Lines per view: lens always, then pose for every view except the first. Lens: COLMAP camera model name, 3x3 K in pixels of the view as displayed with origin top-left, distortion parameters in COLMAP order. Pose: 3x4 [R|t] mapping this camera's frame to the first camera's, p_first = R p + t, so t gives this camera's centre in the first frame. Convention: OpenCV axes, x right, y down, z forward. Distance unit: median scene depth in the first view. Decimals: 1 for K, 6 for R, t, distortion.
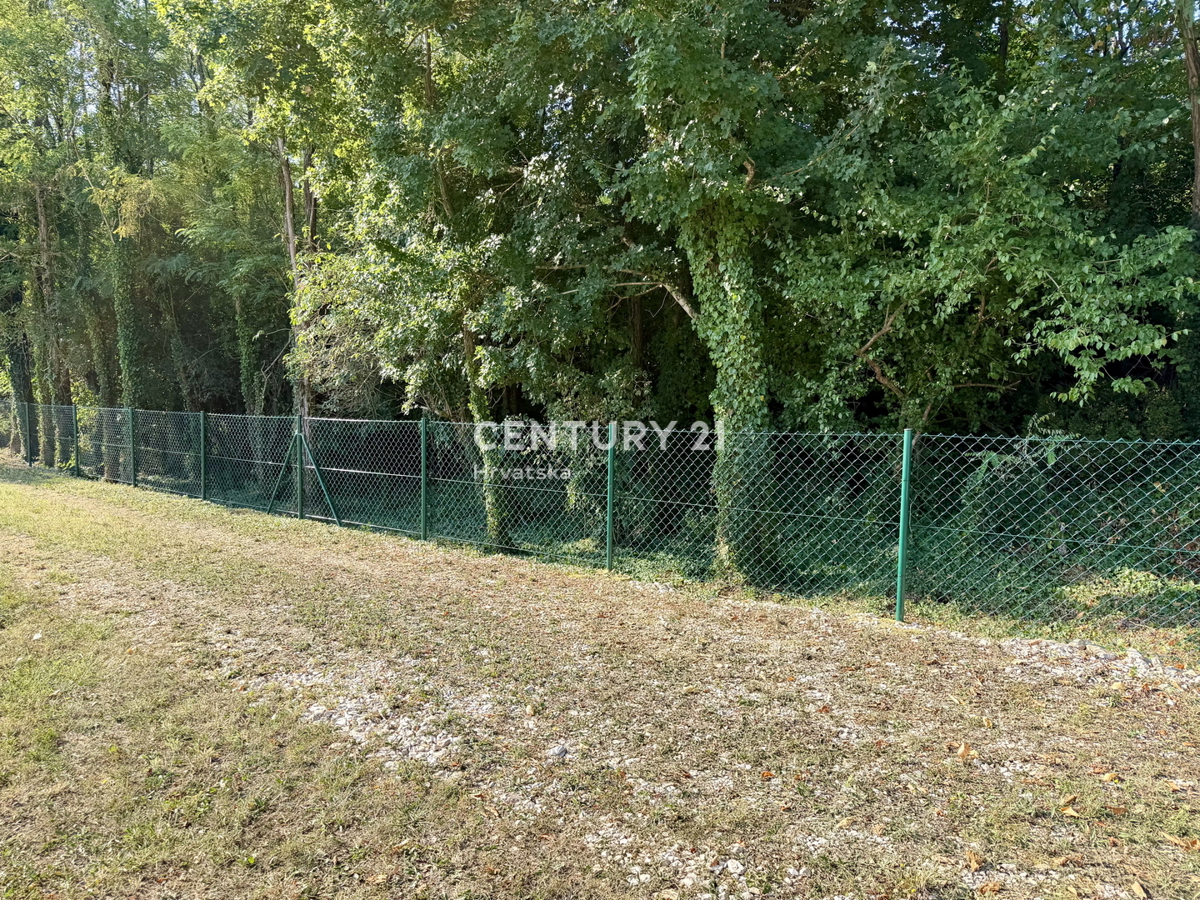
lens RADIAL K [[835.2, 0, 600.0], [0, 835.2, 450.0], [0, 0, 1]] dist [0.026601, -0.000558]
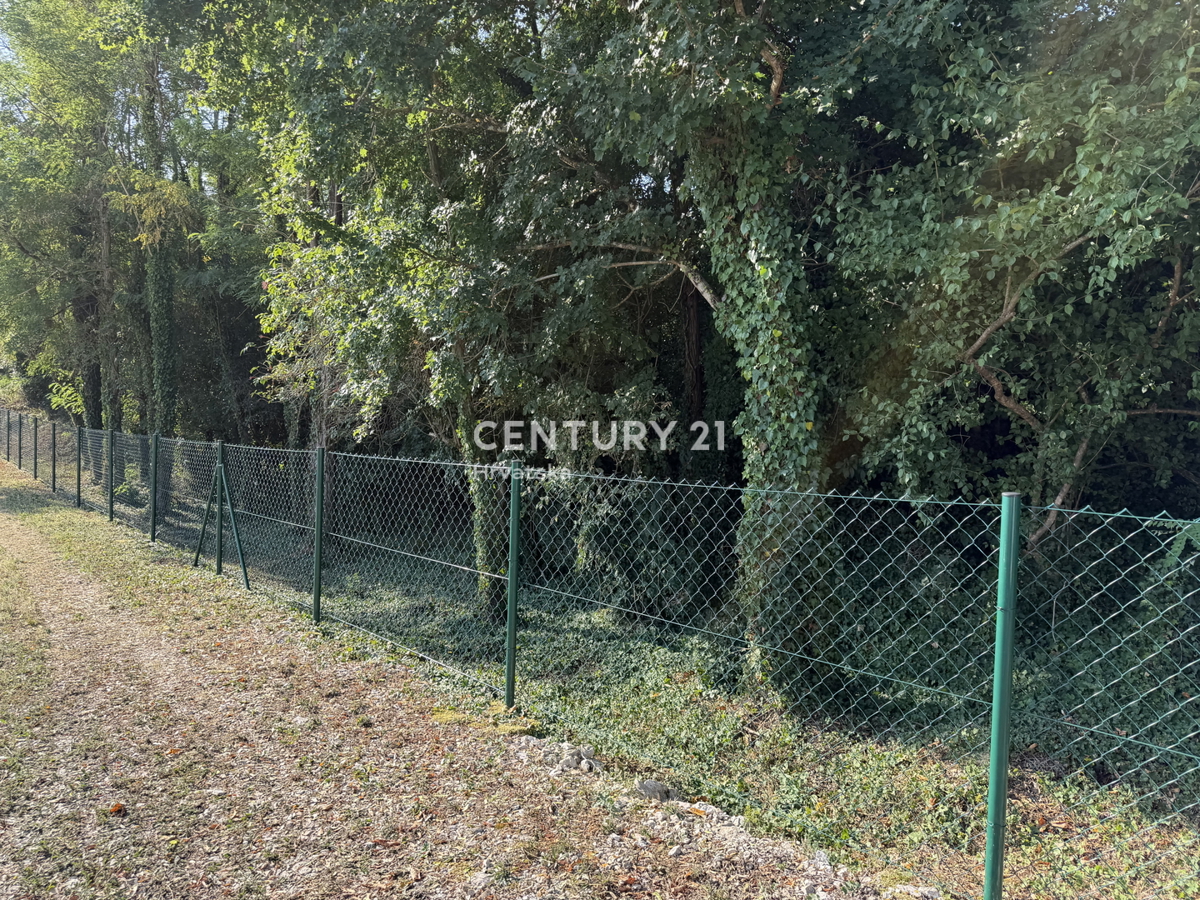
lens RADIAL K [[840.5, 0, 600.2], [0, 840.5, 428.1], [0, 0, 1]] dist [0.001522, 0.000776]
pose [[0.987128, 0.015739, -0.159156, 0.137113], [-0.025917, 0.997735, -0.062078, -0.015609], [0.157818, 0.065404, 0.985300, 0.327530]]
